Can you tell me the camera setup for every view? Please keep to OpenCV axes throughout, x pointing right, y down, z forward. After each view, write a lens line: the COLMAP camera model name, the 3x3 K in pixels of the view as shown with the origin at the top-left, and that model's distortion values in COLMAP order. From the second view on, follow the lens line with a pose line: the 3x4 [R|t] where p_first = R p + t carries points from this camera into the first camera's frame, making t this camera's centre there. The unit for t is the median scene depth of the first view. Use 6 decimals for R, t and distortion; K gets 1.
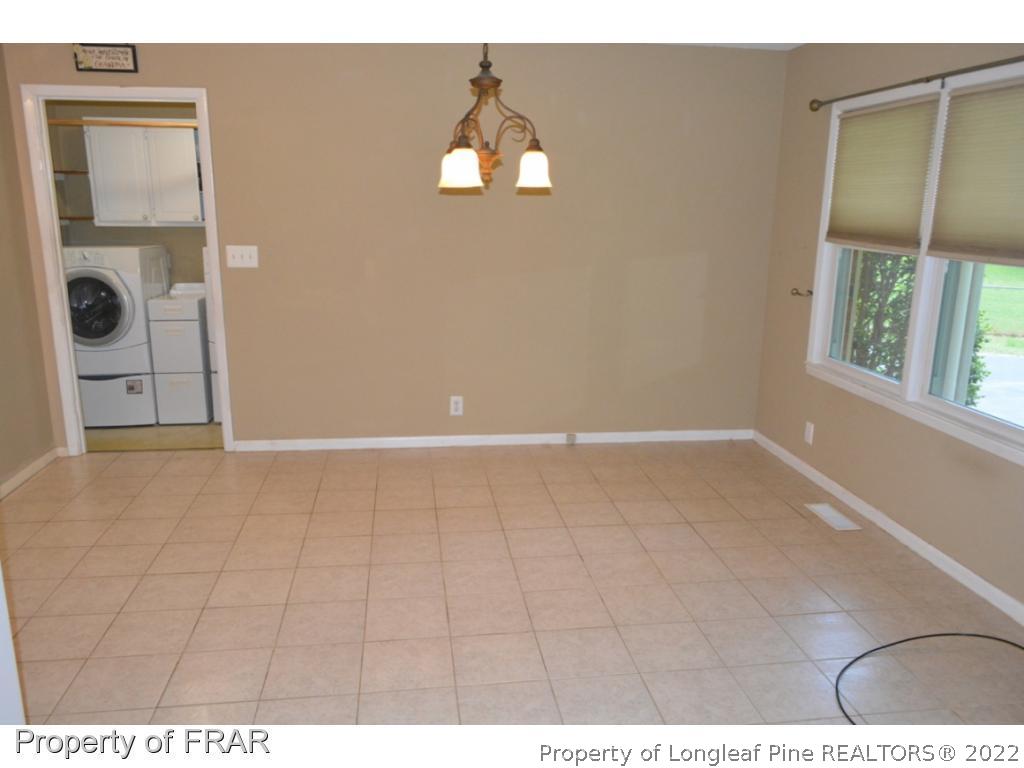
lens RADIAL K [[785.3, 0, 511.9], [0, 785.3, 383.5], [0, 0, 1]] dist [-0.015161, 0.004654]
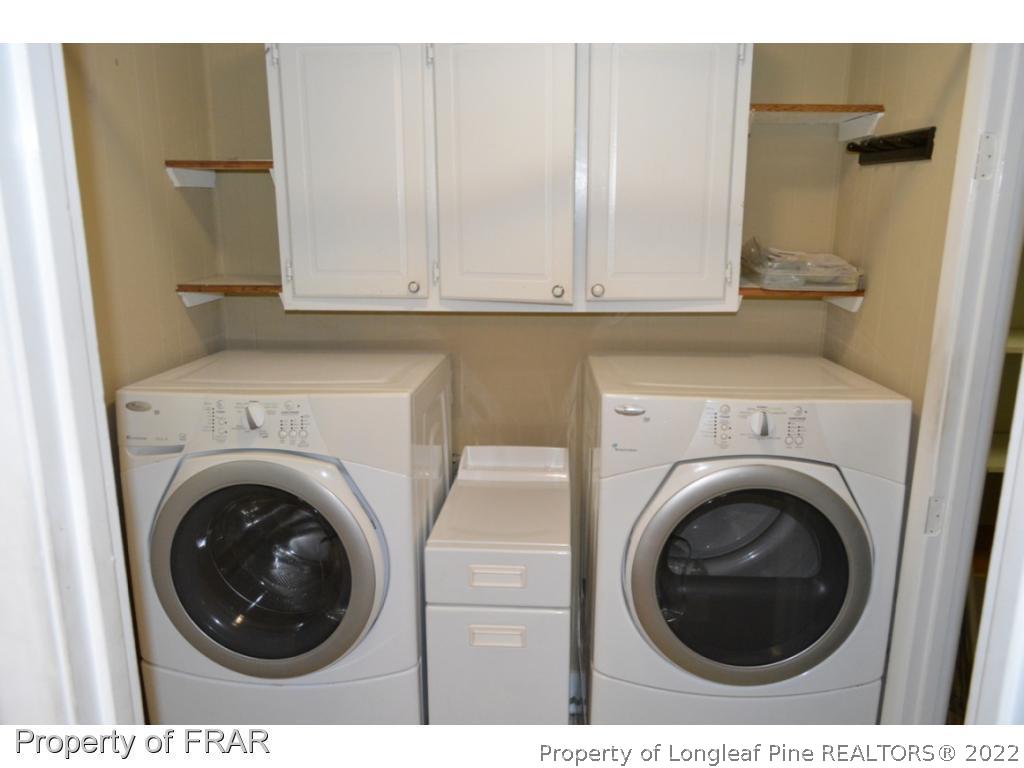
lens RADIAL K [[785.3, 0, 511.8], [0, 785.3, 386.3], [0, 0, 1]] dist [-0.015161, 0.004654]
pose [[0.981208, 0.033712, -0.189983, -0.372633], [-0.033509, 0.999429, 0.004282, -0.178701], [0.190019, 0.002165, 0.981778, 0.687850]]
